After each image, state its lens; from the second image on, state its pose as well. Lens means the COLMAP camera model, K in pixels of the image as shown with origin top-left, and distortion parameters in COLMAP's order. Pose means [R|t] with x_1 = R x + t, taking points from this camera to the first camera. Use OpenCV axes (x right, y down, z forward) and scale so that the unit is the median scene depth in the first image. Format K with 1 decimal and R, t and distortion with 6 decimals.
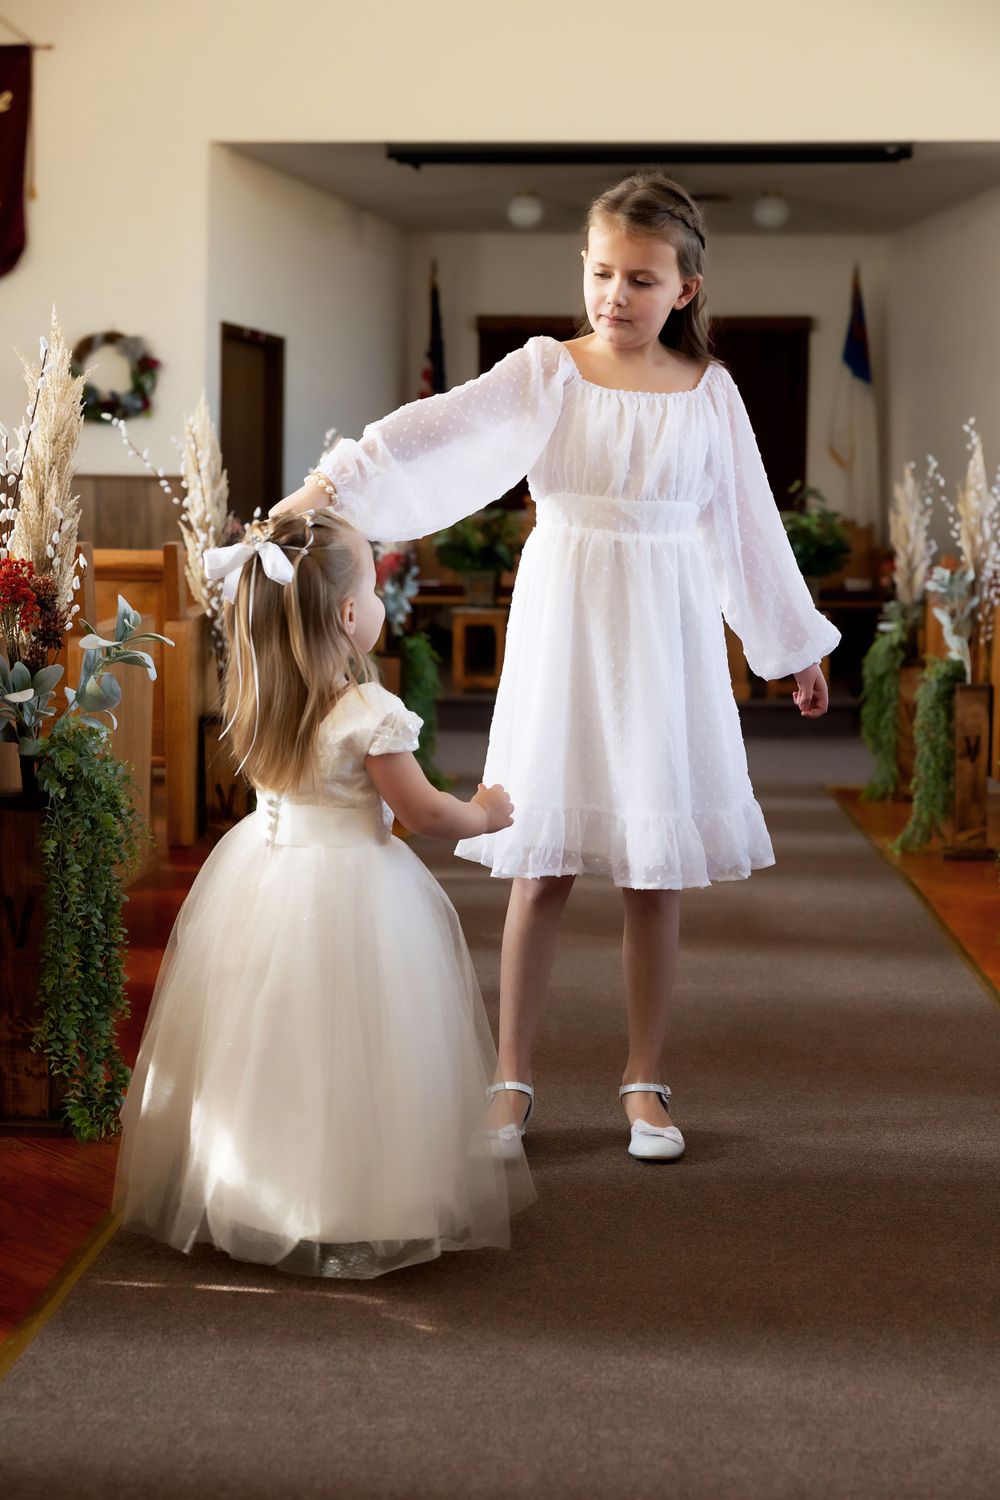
lens RADIAL K [[2393.6, 0, 500.0], [0, 2393.6, 750.0], [0, 0, 1]] dist [0.049473, 0.055234]
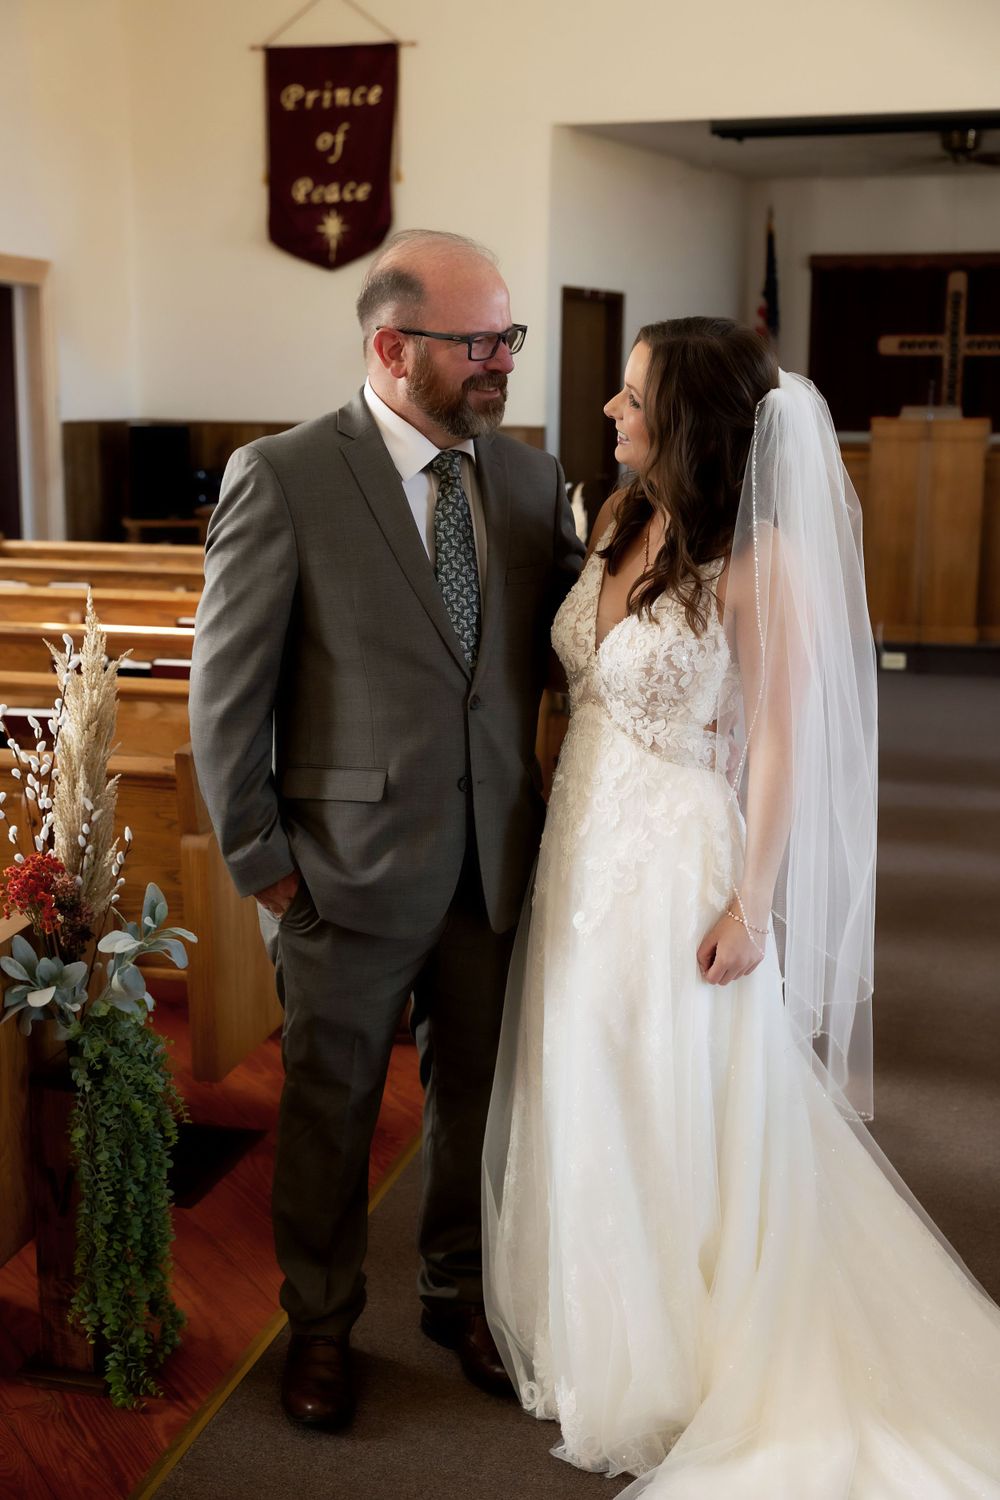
lens RADIAL K [[1980.3, 0, 489.7], [0, 1980.3, 780.2], [0, 0, 1]] dist [0.002161, 0.057151]
pose [[0.980312, 0.031123, -0.194987, 0.096931], [-0.008285, 0.993114, 0.116861, -0.141057], [0.197282, -0.112945, 0.973819, 0.154265]]
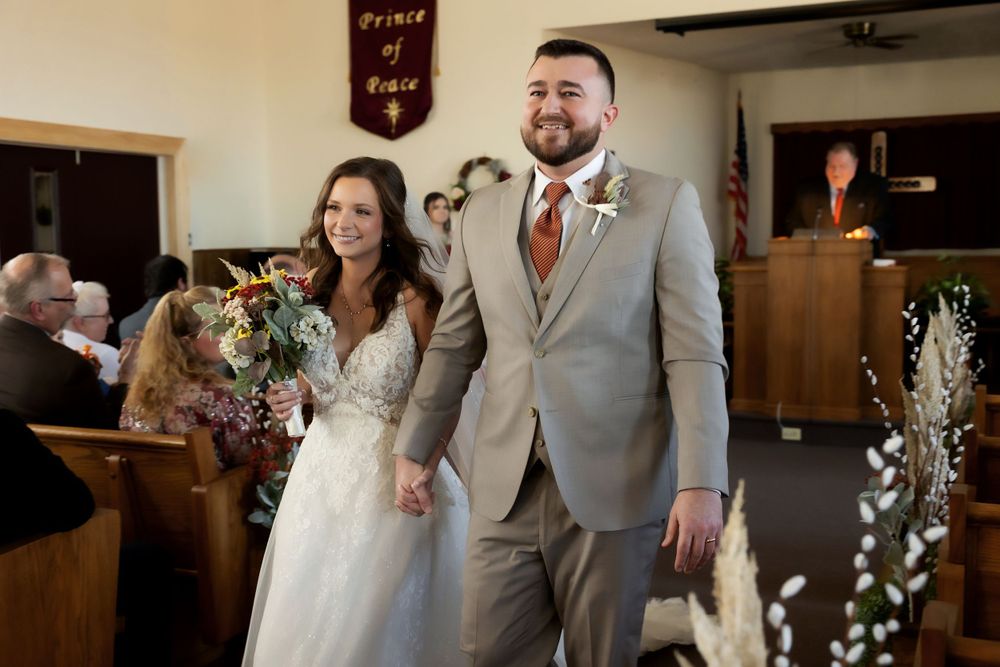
lens RADIAL K [[1119.6, 0, 500.0], [0, 1119.6, 333.5], [0, 0, 1]] dist [-0.002140, -0.007310]
pose [[0.933067, 0.010880, -0.359538, 0.269849], [-0.004943, 0.999836, 0.017427, -0.178115], [0.359668, -0.014483, 0.932968, 0.798814]]
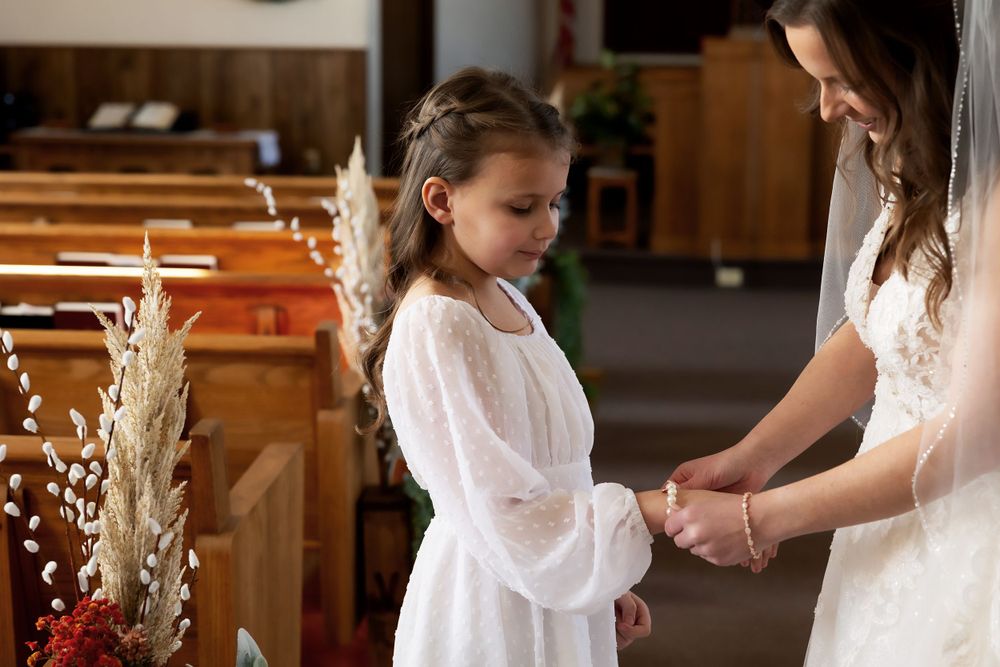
lens RADIAL K [[1848.5, 0, 501.4], [0, 1848.5, 364.3], [0, 0, 1]] dist [0.021187, 0.134913]
pose [[0.998526, -0.000127, -0.054279, -0.031652], [0.005837, 0.994450, 0.105047, -0.141617], [0.053964, -0.105209, 0.992985, 0.303187]]
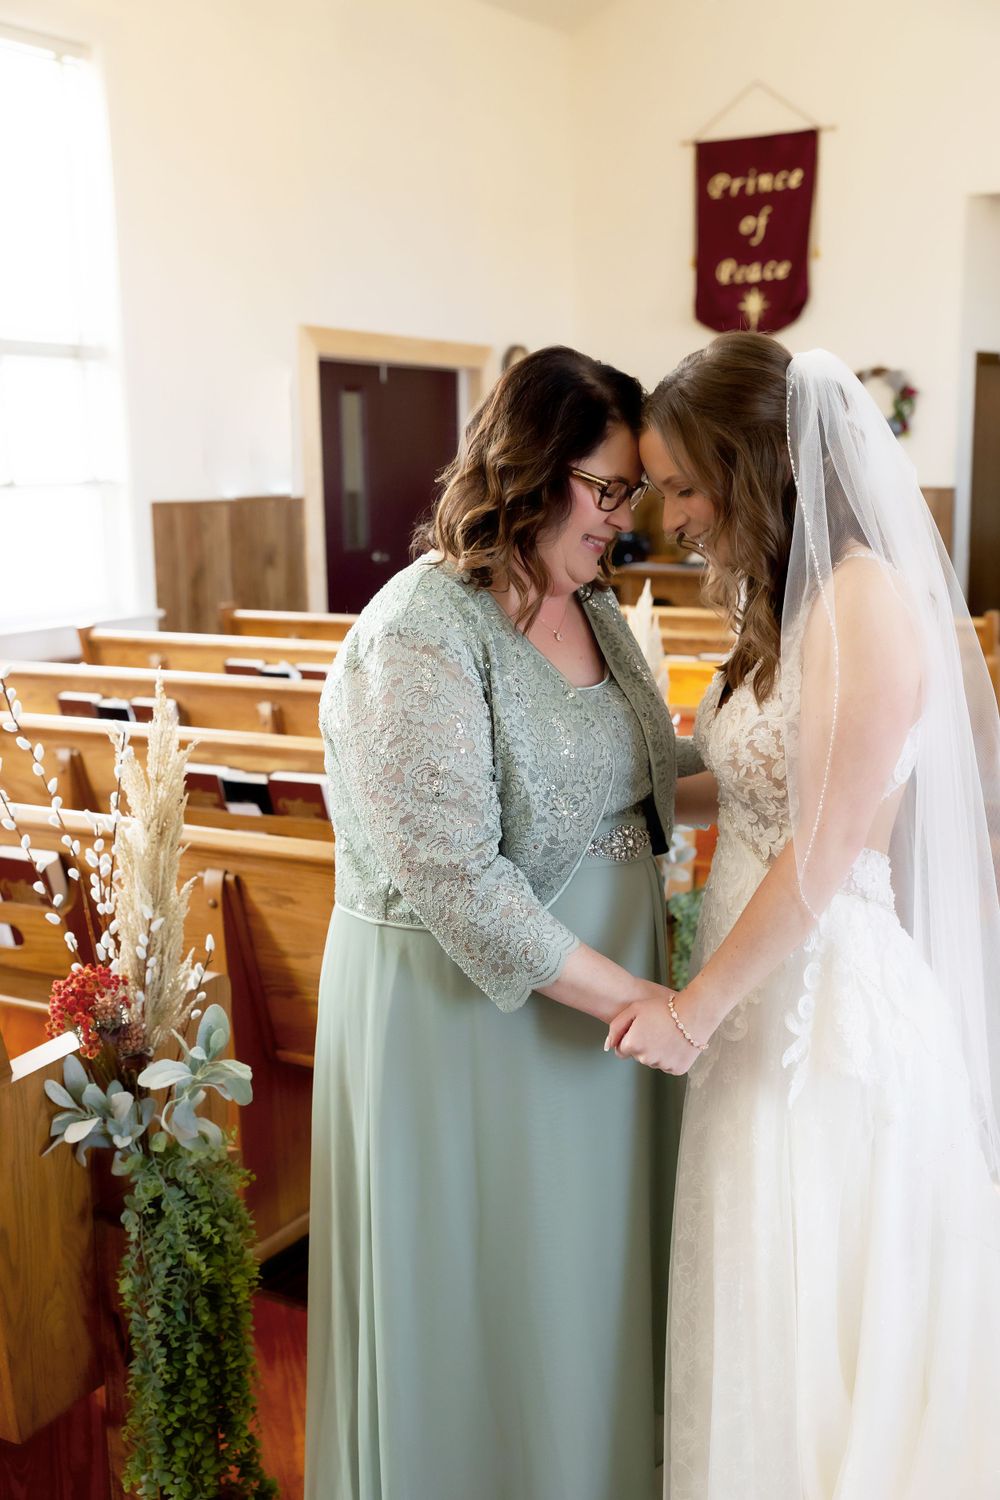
lens RADIAL K [[1727.8, 0, 499.8], [0, 1727.8, 765.5], [0, 0, 1]] dist [0.002126, 0.016574]
pose [[0.894989, 0.049114, -0.443377, 0.146093], [-0.006184, 0.995191, 0.097758, -0.147405], [0.446046, -0.084750, 0.890988, 0.335301]]
